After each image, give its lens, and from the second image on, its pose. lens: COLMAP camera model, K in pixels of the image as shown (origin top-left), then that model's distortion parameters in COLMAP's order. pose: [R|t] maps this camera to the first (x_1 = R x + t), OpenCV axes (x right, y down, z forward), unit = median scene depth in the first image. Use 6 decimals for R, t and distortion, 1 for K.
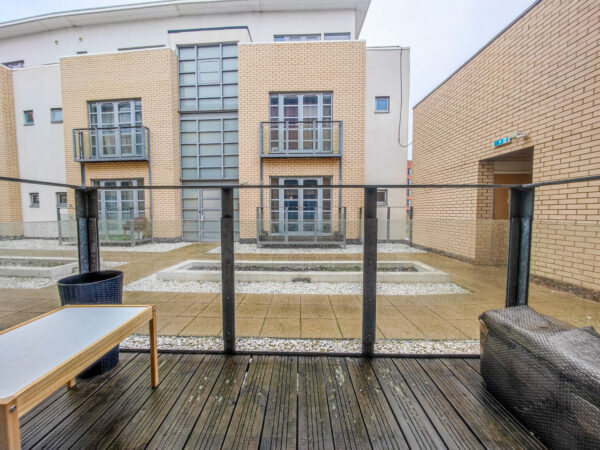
lens RADIAL K [[223.6, 0, 292.2], [0, 223.6, 223.4], [0, 0, 1]] dist [-0.002149, -0.000078]
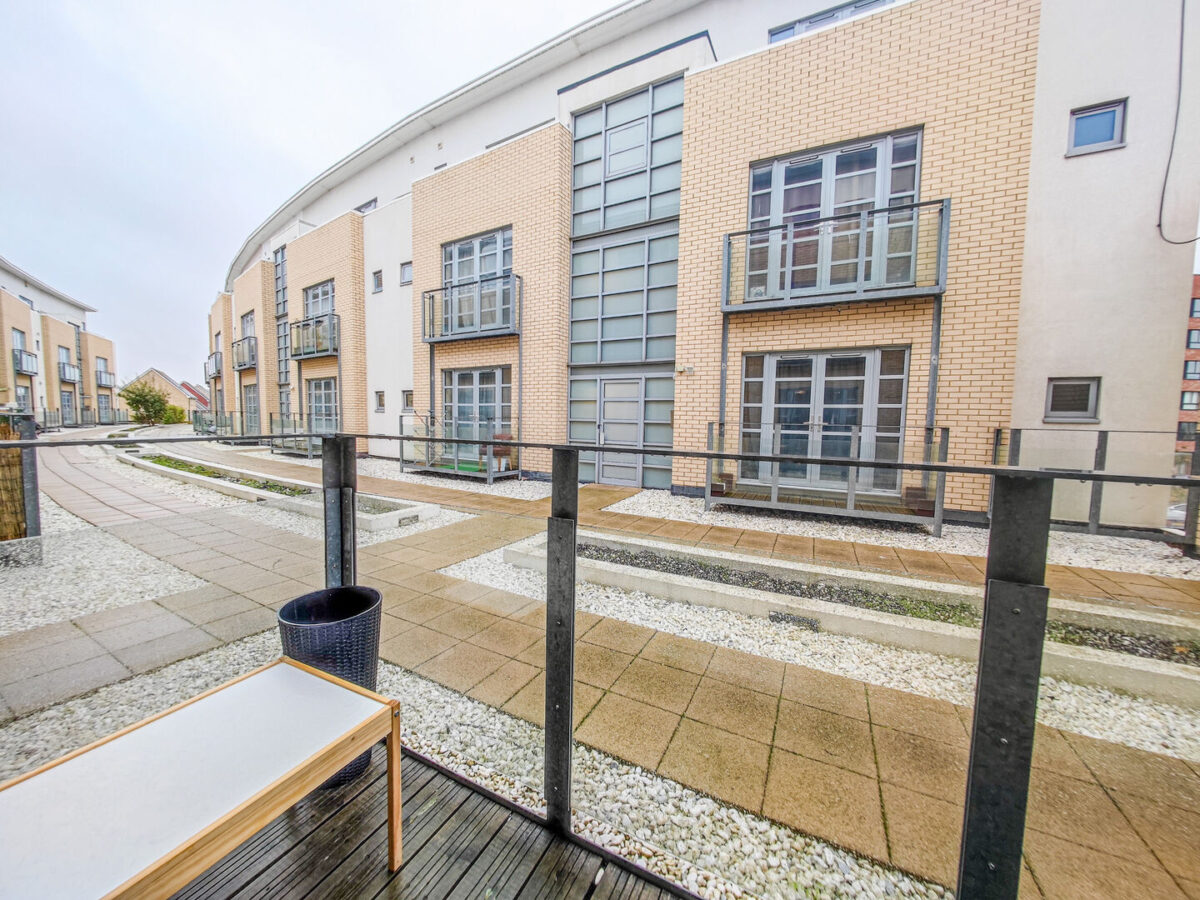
lens RADIAL K [[447.7, 0, 586.0], [0, 447.7, 449.5], [0, 0, 1]] dist [-0.009786, -0.000206]
pose [[0.898928, 0.049908, -0.435245, 0.017588], [-0.040791, 0.998709, 0.030271, -0.030866], [0.436194, -0.009457, 0.899803, 0.051781]]
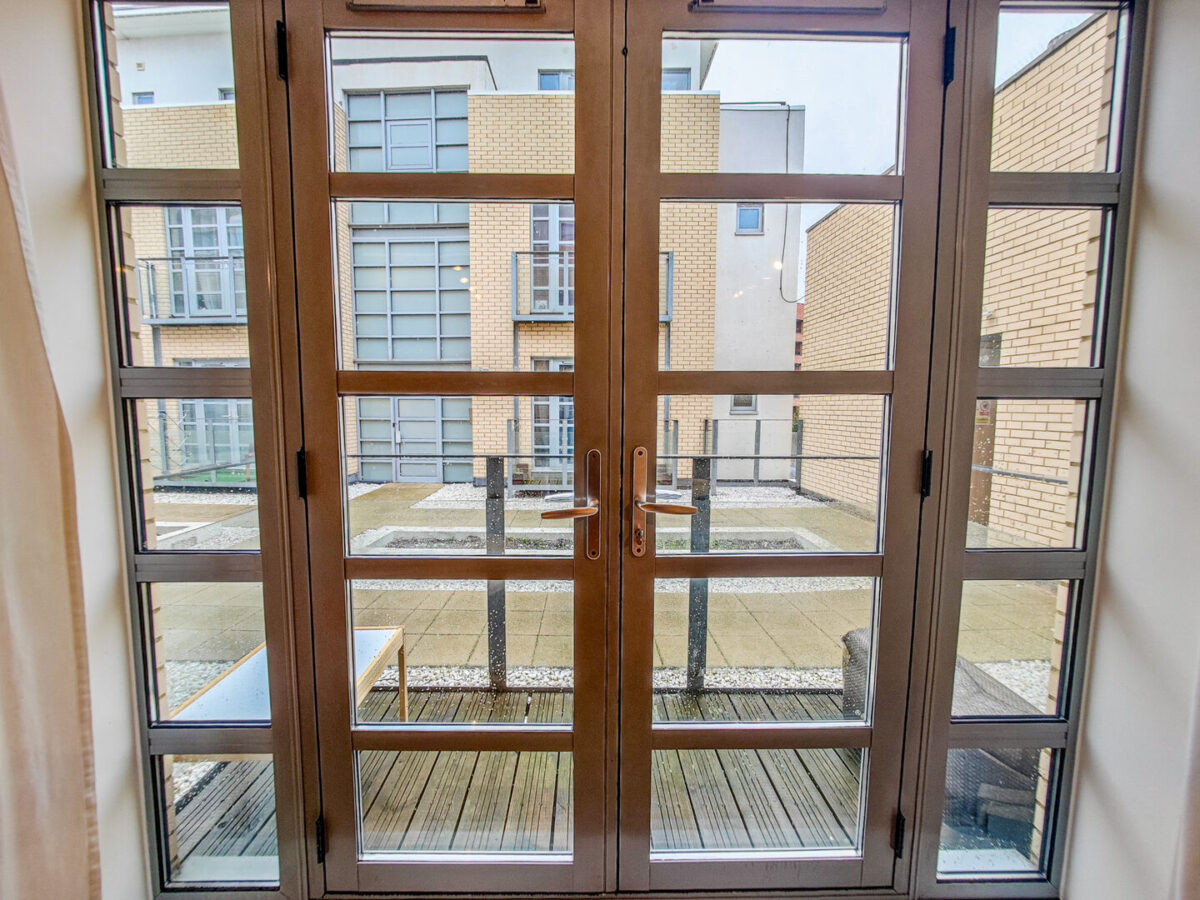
lens RADIAL K [[464.6, 0, 582.7], [0, 464.6, 446.5], [0, 0, 1]] dist [0.000135, 0.000084]
pose [[0.999643, 0.002069, 0.026629, -0.010750], [-0.002960, 0.999435, 0.033485, -0.042459], [-0.026544, -0.033551, 0.999084, -0.079825]]
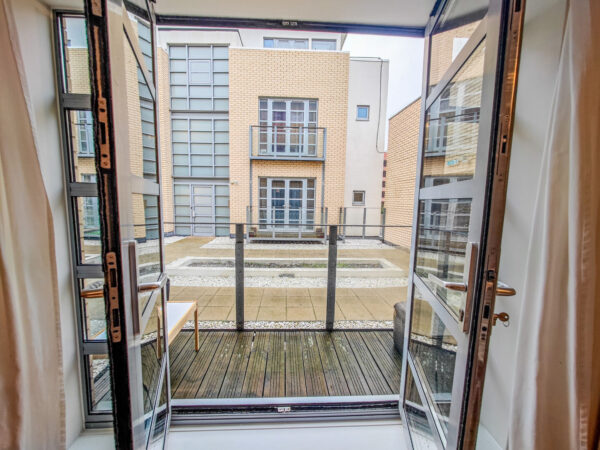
lens RADIAL K [[223.6, 0, 292.2], [0, 223.6, 223.4], [0, 0, 1]] dist [-0.002149, -0.000078]
pose [[0.997726, 0.013042, 0.066122, -0.006899], [-0.016428, 0.998568, 0.050921, -0.043632], [-0.065363, -0.051892, 0.996511, -0.094838]]
